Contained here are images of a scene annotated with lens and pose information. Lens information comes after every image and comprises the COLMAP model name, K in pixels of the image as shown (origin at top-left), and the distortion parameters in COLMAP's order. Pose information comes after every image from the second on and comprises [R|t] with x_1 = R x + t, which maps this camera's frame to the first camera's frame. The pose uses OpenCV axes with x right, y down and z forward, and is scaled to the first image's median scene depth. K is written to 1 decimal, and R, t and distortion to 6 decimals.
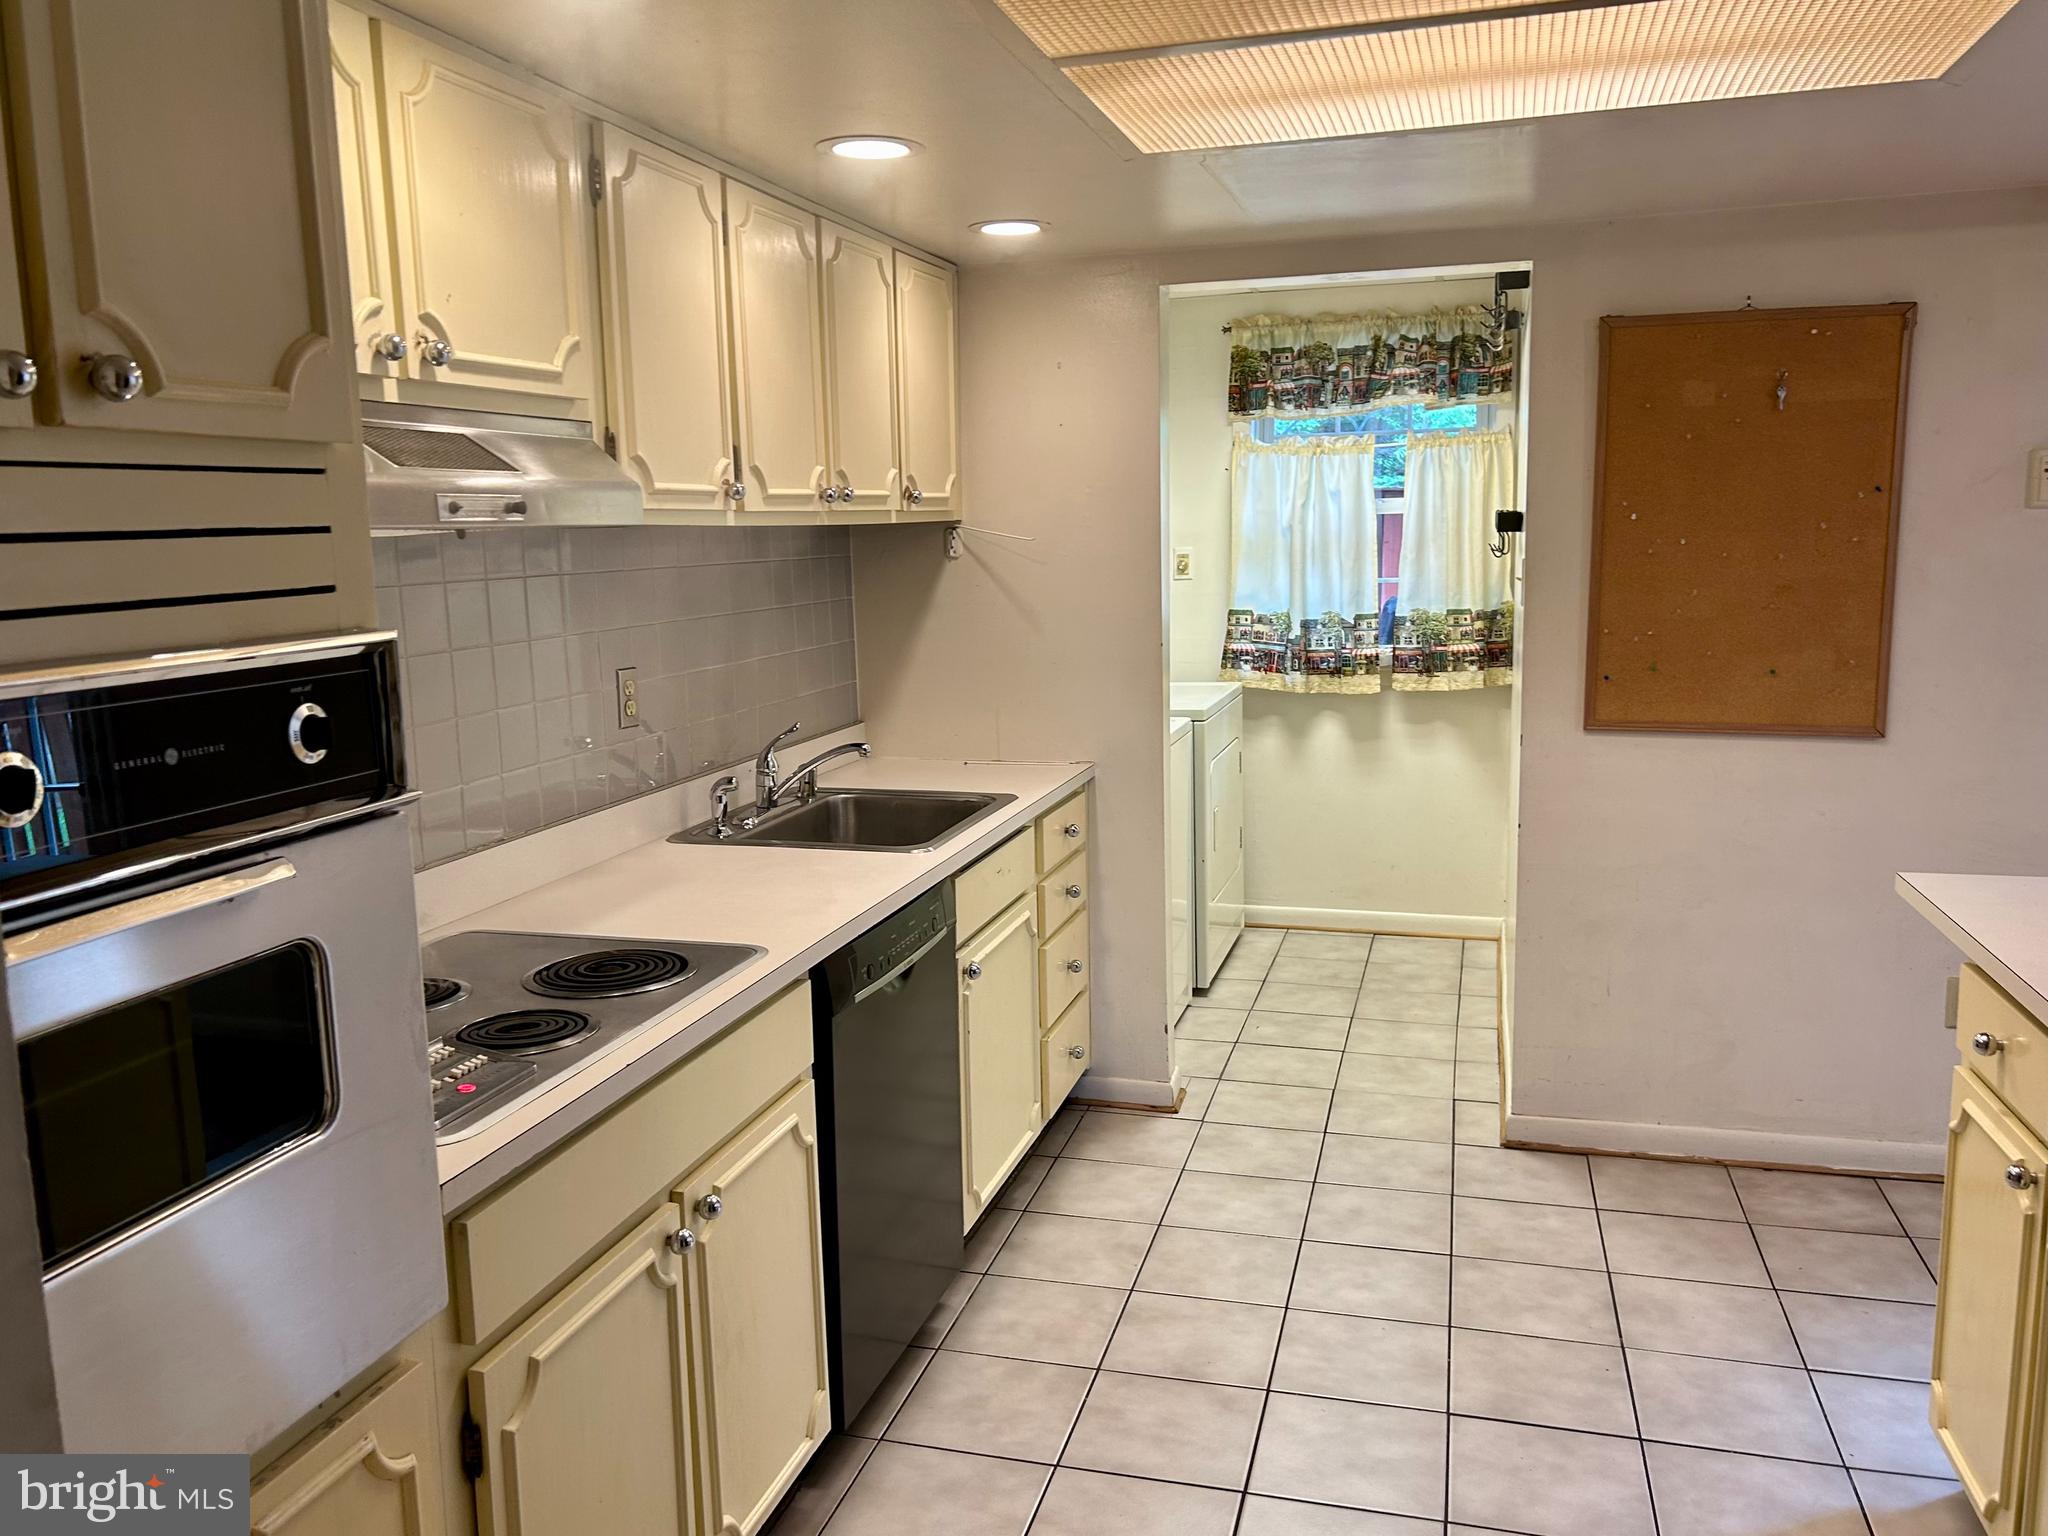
lens RADIAL K [[1603.1, 0, 1022.2], [0, 1603.1, 772.2], [0, 0, 1]] dist [0.157049, -0.375246]
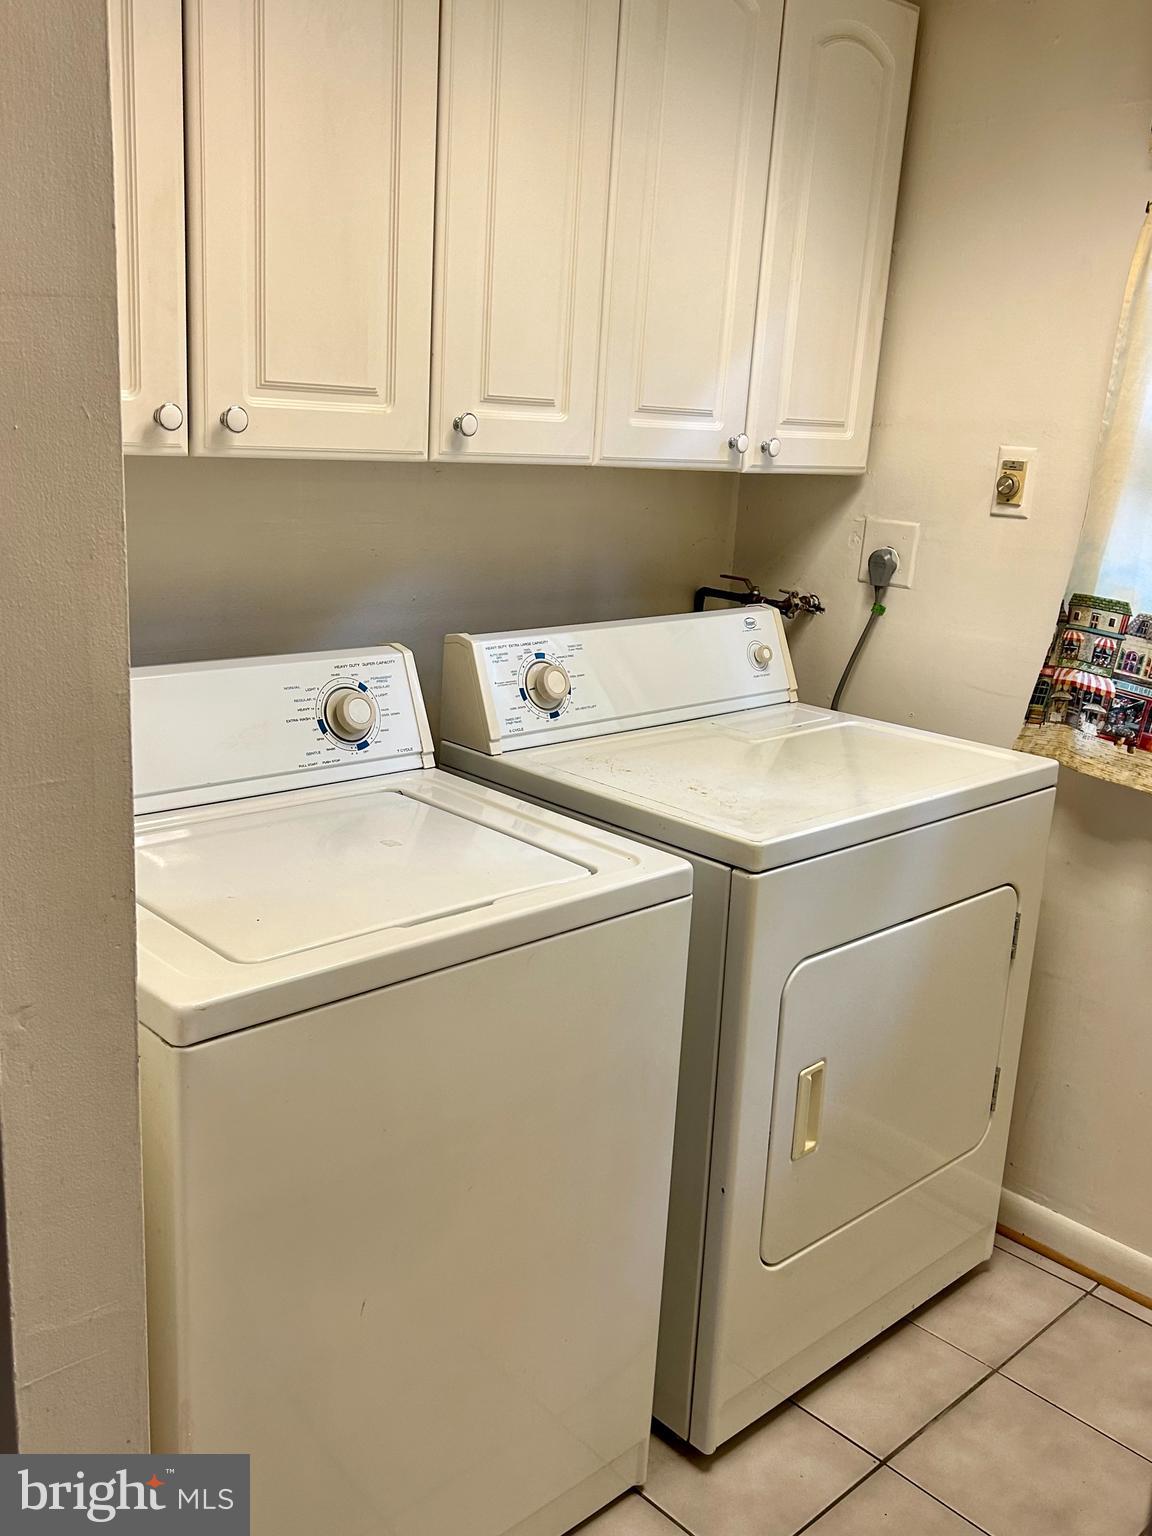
lens RADIAL K [[1296.3, 0, 579.9], [0, 1296.3, 786.0], [0, 0, 1]] dist [0.124144, -0.264647]
pose [[0.859591, 0.199447, -0.470451, 0.192815], [-0.153771, 0.978969, 0.134069, -0.076832], [0.487297, -0.042903, 0.872182, 0.611346]]
